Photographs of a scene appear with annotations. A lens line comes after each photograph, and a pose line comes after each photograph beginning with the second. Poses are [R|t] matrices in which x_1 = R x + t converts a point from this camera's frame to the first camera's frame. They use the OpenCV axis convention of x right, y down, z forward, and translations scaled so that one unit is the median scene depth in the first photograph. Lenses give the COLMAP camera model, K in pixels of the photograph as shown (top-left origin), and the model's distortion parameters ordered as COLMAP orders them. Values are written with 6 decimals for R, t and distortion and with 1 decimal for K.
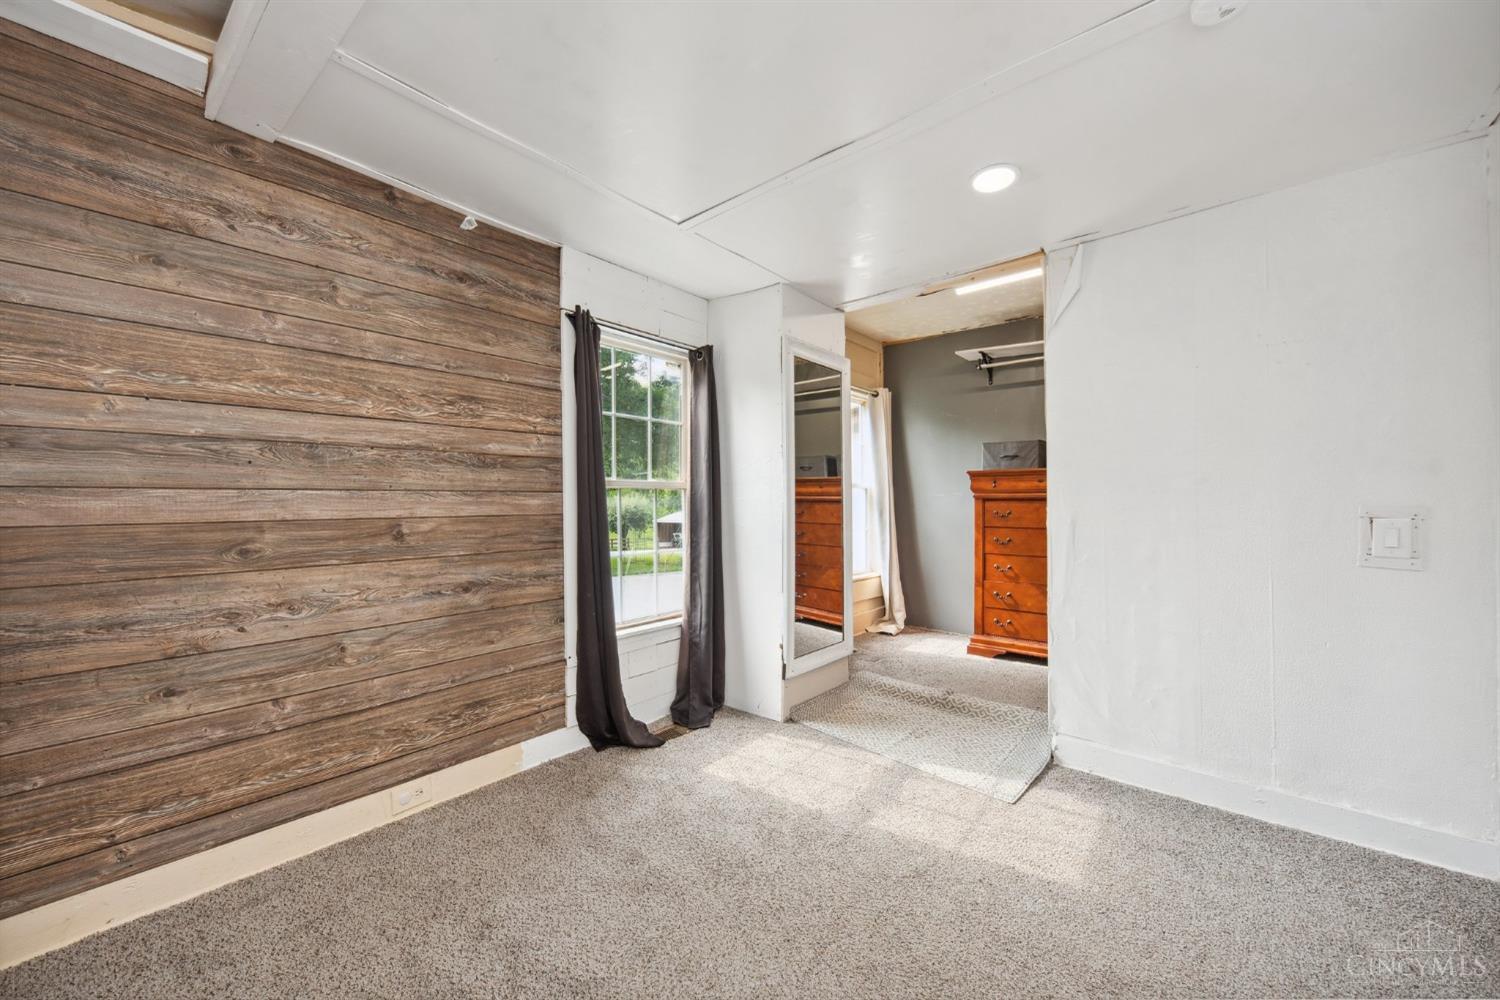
lens RADIAL K [[596.1, 0, 747.7], [0, 596.1, 501.0], [0, 0, 1]] dist [0.044728, -0.014617]
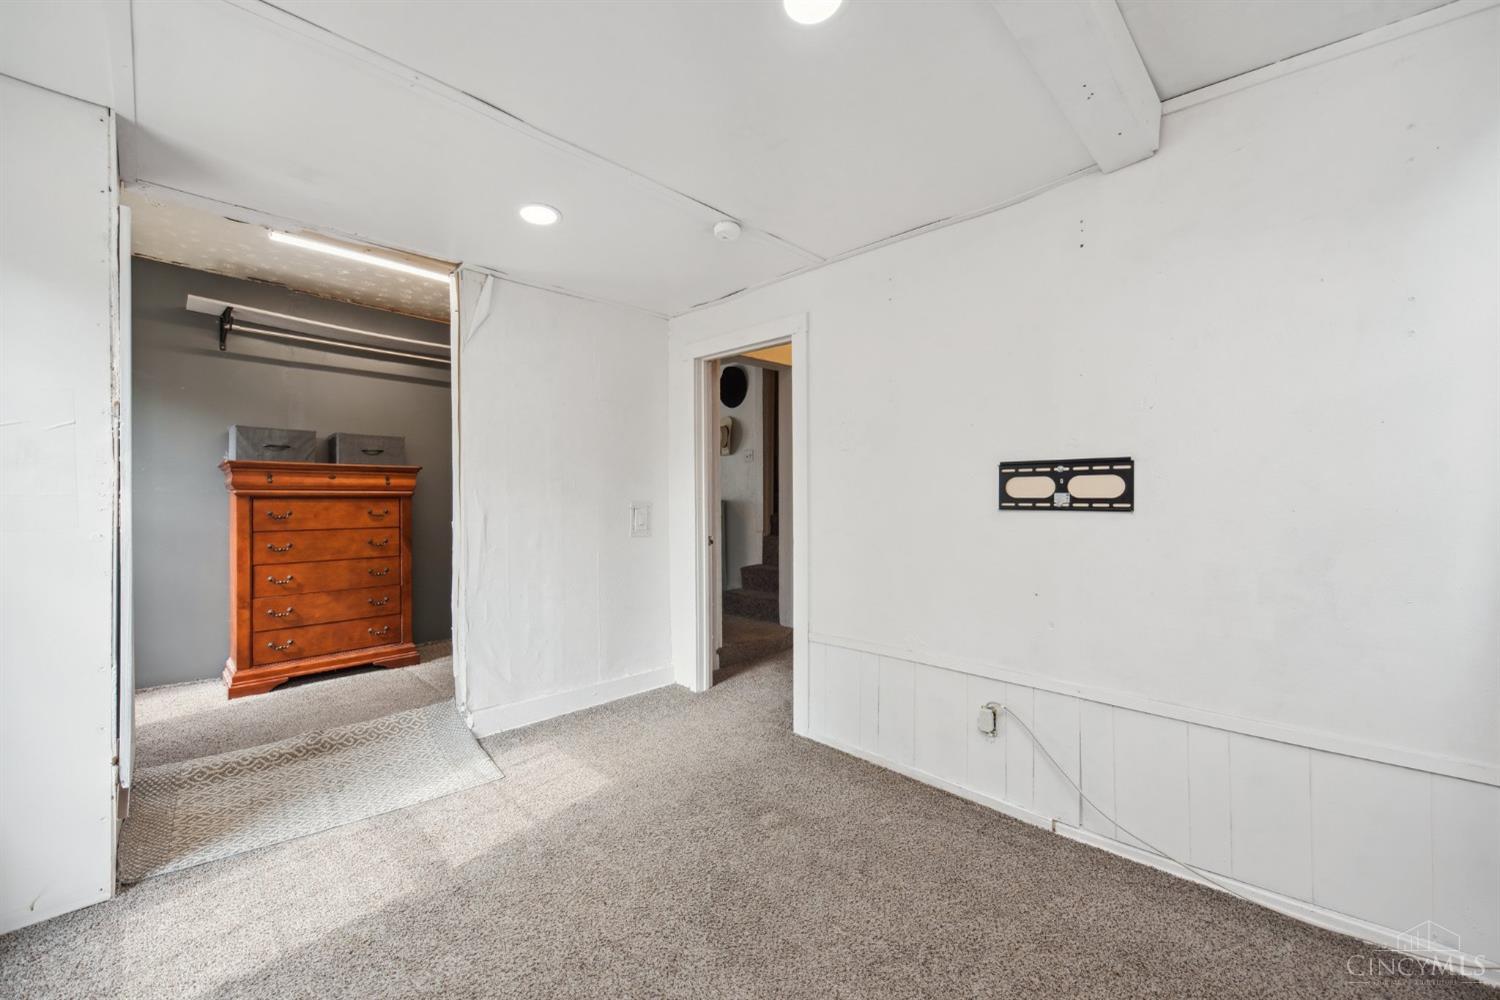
lens RADIAL K [[596.1, 0, 747.7], [0, 596.1, 501.0], [0, 0, 1]] dist [0.044728, -0.014617]
pose [[0.068491, -0.001508, 0.997651, -0.651585], [-0.001951, 0.999997, 0.001645, -0.001452], [-0.997650, -0.002059, 0.068488, 0.512487]]
